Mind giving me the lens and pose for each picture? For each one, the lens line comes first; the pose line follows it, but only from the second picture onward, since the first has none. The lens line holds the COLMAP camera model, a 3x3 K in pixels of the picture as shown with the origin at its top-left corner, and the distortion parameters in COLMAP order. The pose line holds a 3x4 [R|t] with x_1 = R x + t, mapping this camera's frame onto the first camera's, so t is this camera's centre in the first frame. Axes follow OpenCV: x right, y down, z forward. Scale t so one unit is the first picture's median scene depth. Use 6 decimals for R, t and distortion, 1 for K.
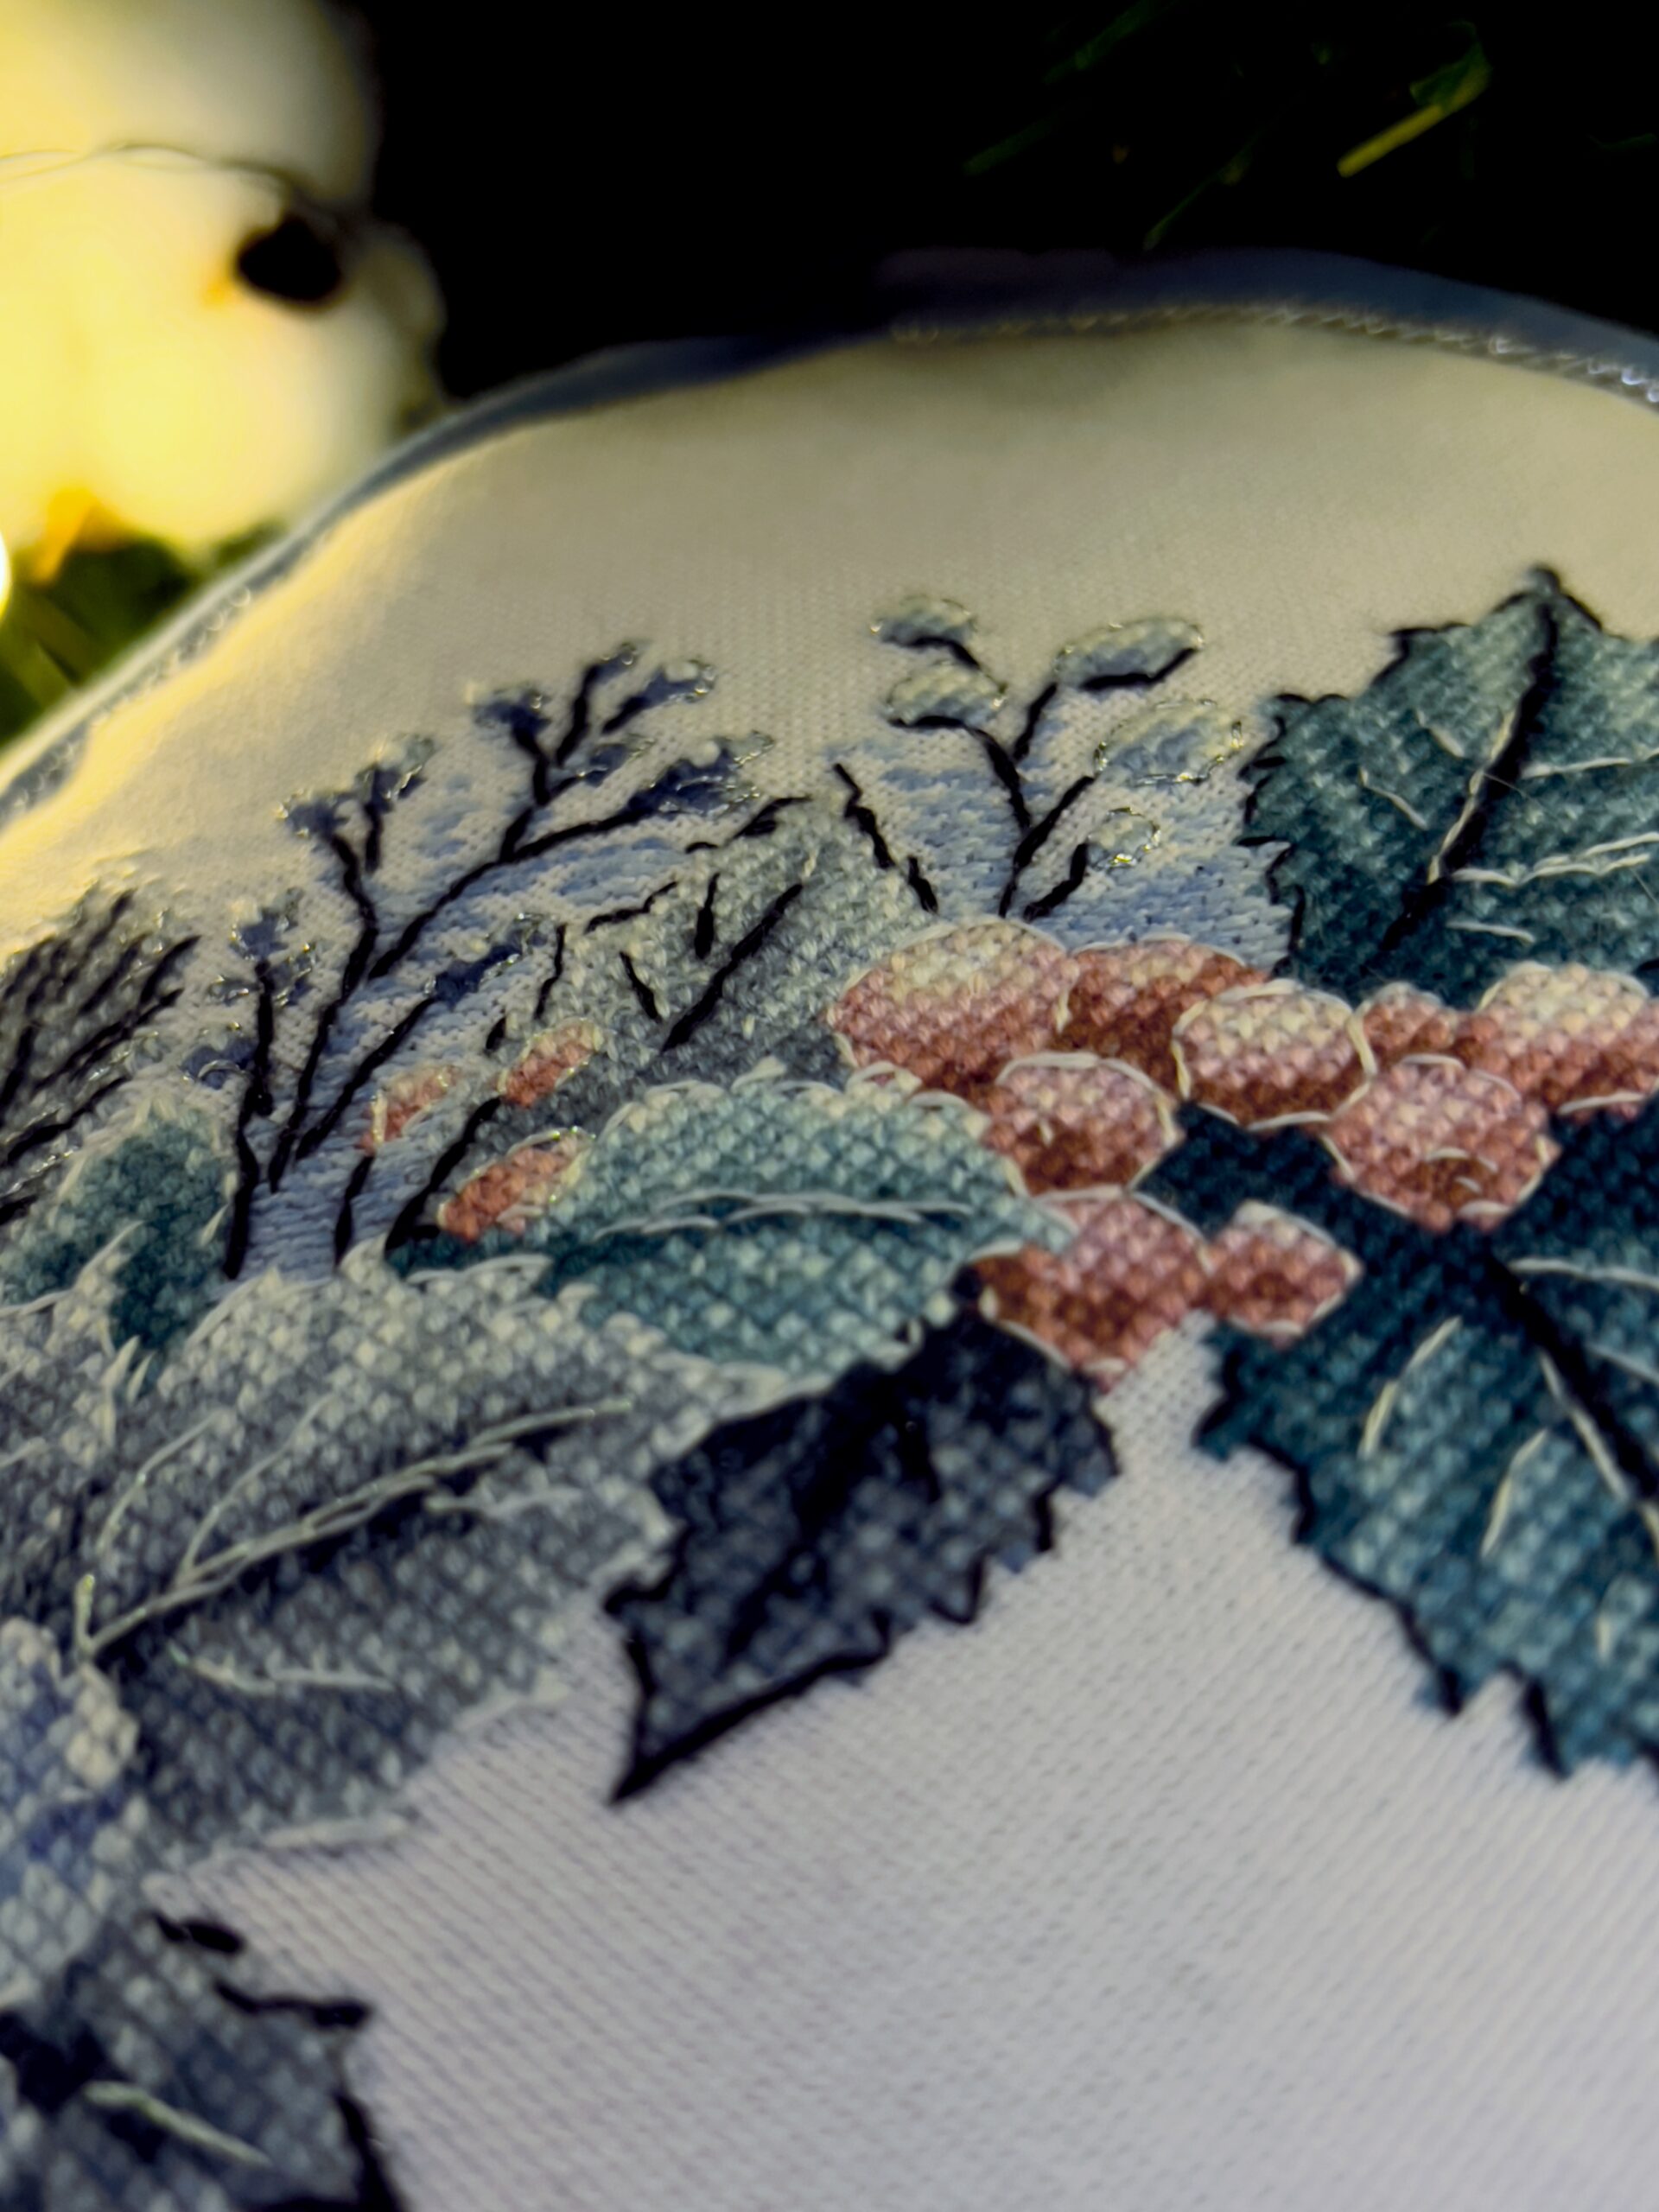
lens RADIAL K [[2535.0, 0, 730.9], [0, 2535.0, 1108.2], [0, 0, 1]] dist [0.262840, -1.091706]
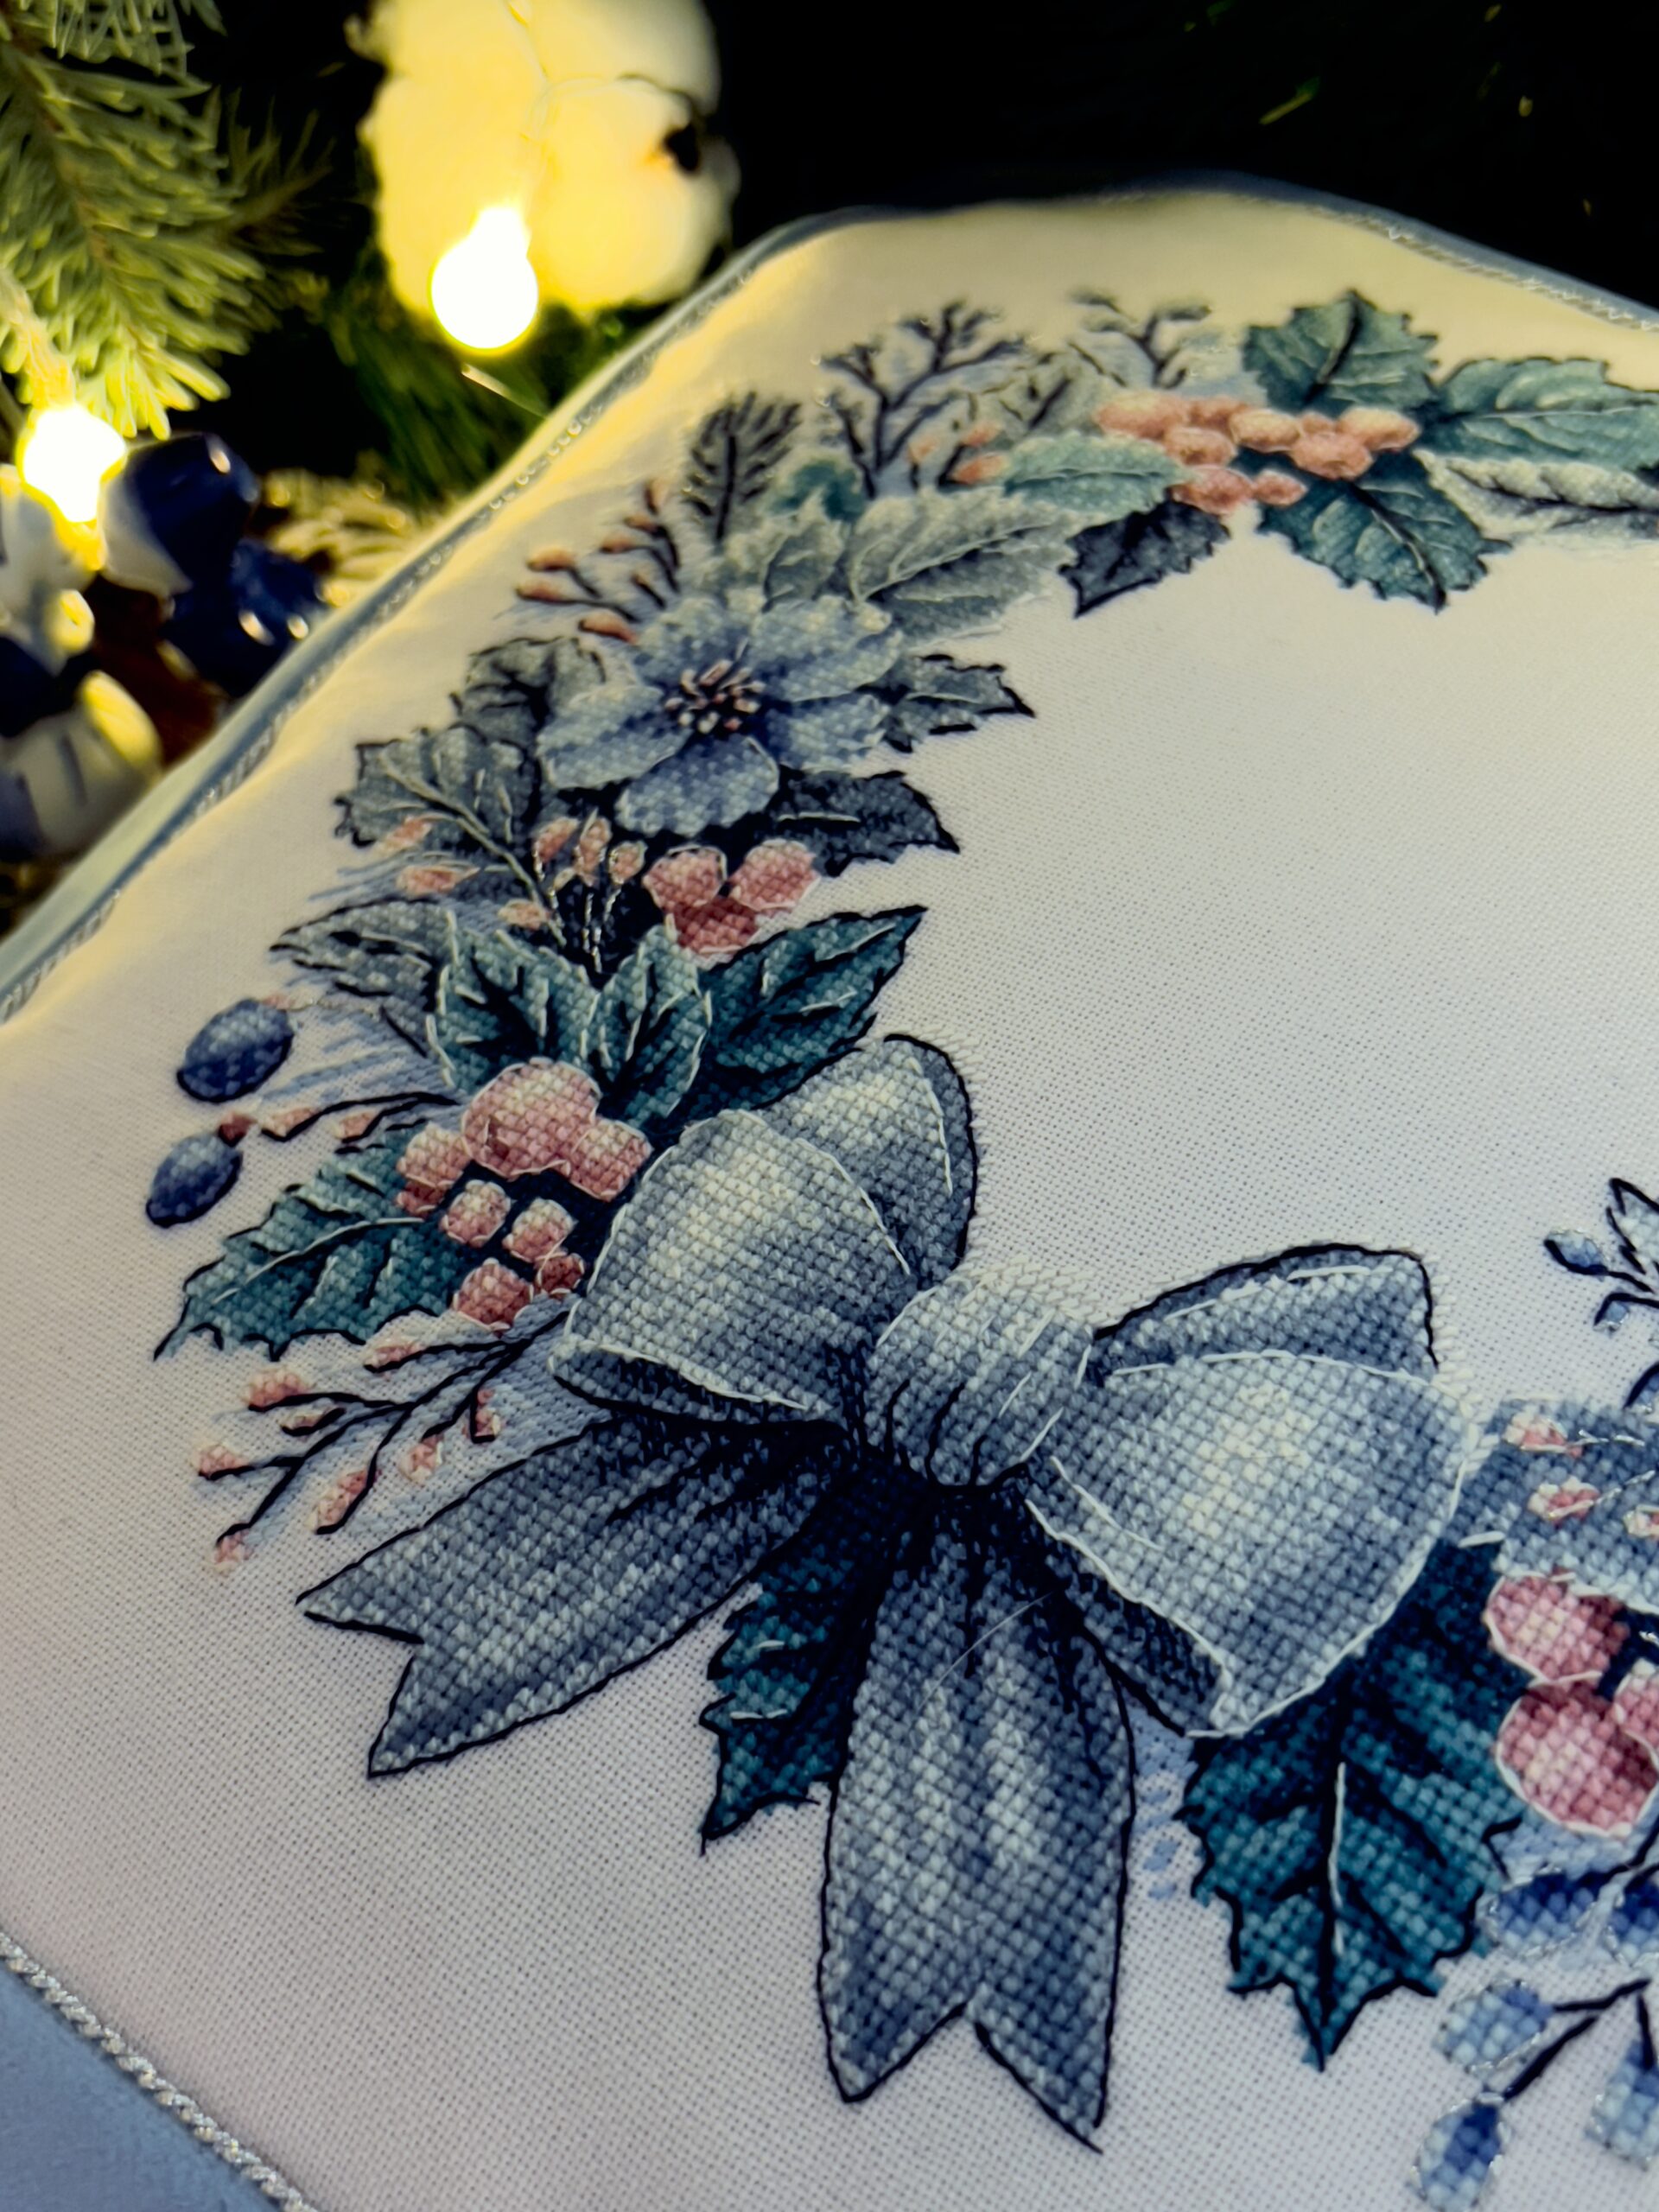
lens RADIAL K [[2280.2, 0, 829.5], [0, 2280.2, 1106.0], [0, 0, 1]] dist [0.246677, -0.713872]
pose [[0.988938, 0.012256, 0.147825, -0.578487], [-0.012981, 0.999908, 0.003940, 0.671395], [-0.147763, -0.005816, 0.989006, -1.295687]]
